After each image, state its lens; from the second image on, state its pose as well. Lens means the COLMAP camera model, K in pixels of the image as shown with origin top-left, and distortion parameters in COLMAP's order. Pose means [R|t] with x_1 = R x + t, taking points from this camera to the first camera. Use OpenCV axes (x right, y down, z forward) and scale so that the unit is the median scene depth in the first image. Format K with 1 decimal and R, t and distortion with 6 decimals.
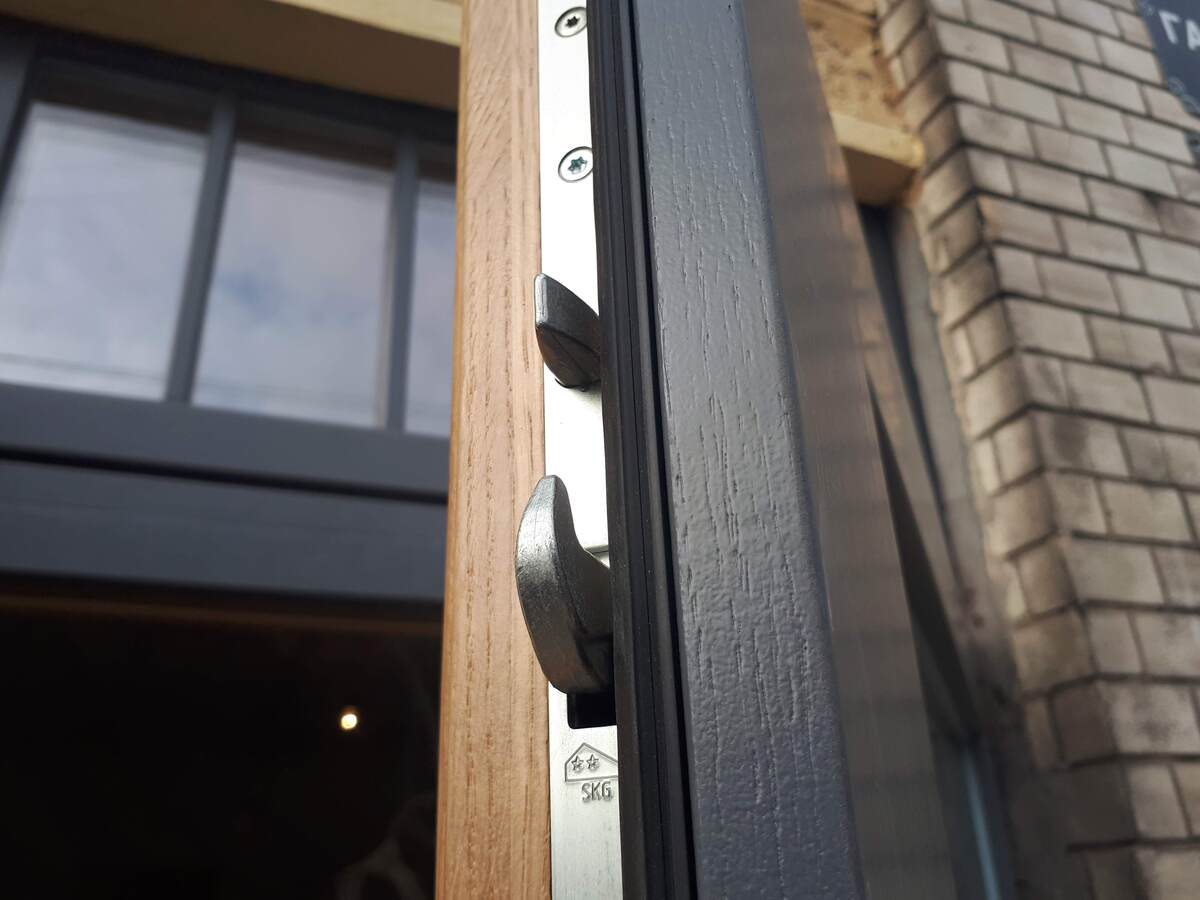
lens RADIAL K [[976.6, 0, 596.7], [0, 976.6, 450.3], [0, 0, 1]] dist [0.012526, -0.012886]
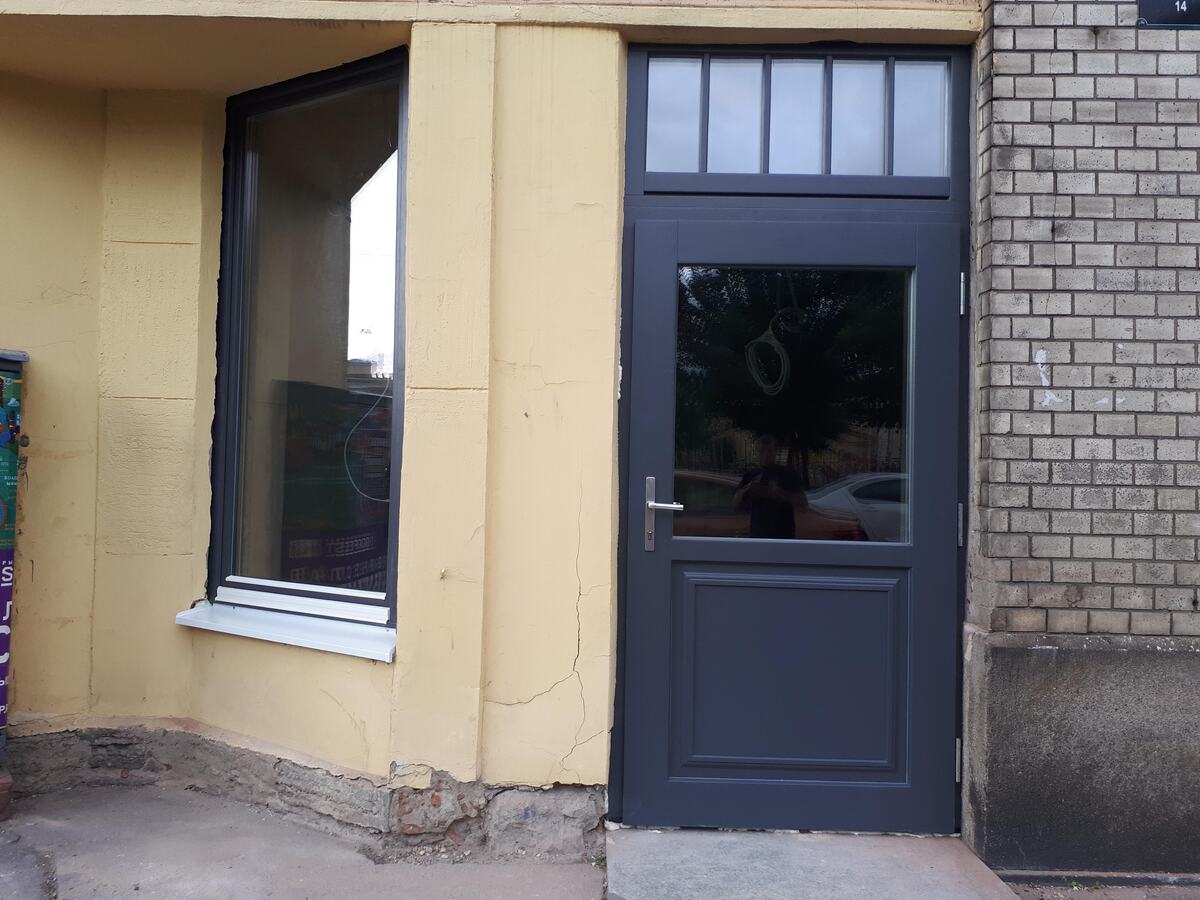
lens RADIAL K [[976.6, 0, 596.1], [0, 976.6, 450.9], [0, 0, 1]] dist [0.012526, -0.012886]
pose [[0.932582, 0.050547, -0.357402, 0.420391], [0.098138, 0.917342, 0.385815, -0.425999], [0.347361, -0.394879, 0.850536, -2.077826]]
